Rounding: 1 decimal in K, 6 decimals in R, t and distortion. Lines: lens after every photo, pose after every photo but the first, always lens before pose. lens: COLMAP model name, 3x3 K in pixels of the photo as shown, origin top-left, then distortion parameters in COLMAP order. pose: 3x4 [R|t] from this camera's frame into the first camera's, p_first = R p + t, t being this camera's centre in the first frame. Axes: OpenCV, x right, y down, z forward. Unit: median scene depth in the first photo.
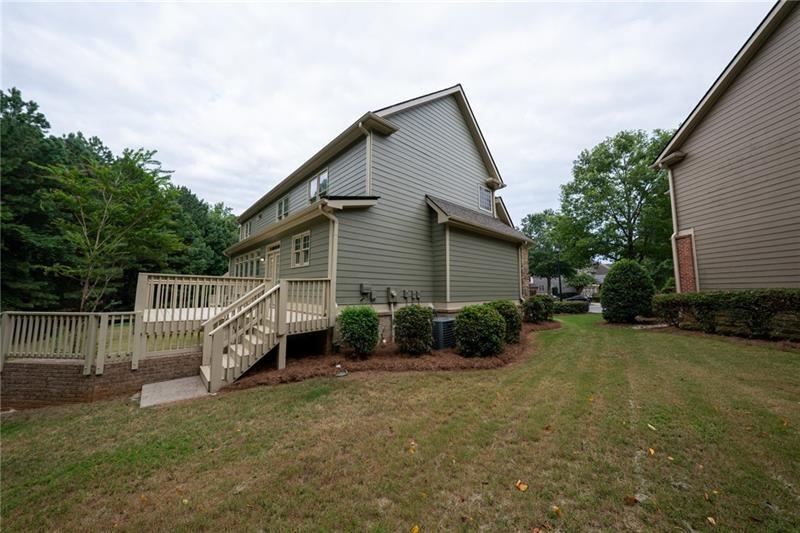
lens RADIAL K [[275.4, 0, 393.9], [0, 275.4, 264.7], [0, 0, 1]] dist [-0.028367, 0.007006]
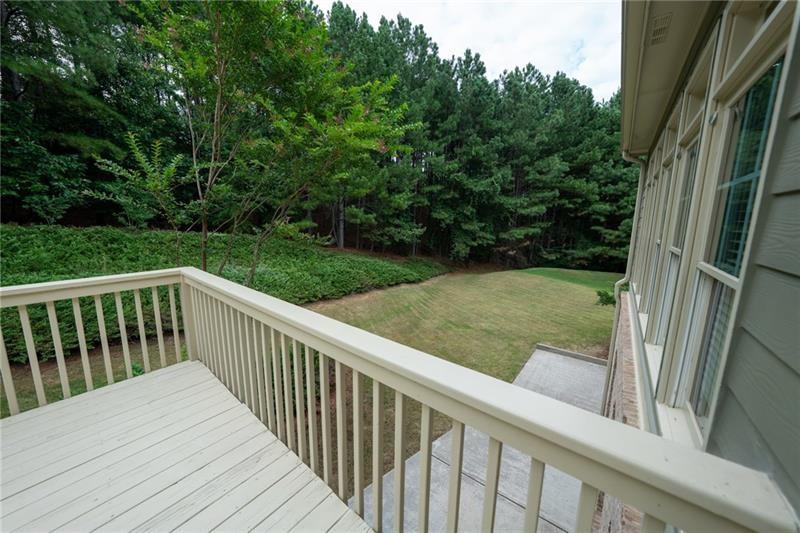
lens RADIAL K [[275.4, 0, 393.9], [0, 275.4, 264.7], [0, 0, 1]] dist [-0.028367, 0.007006]
pose [[0.155399, 0.159925, -0.974821, -0.857184], [0.084671, 0.981021, 0.174440, 0.015957], [0.984216, -0.109647, 0.138908, 1.778007]]
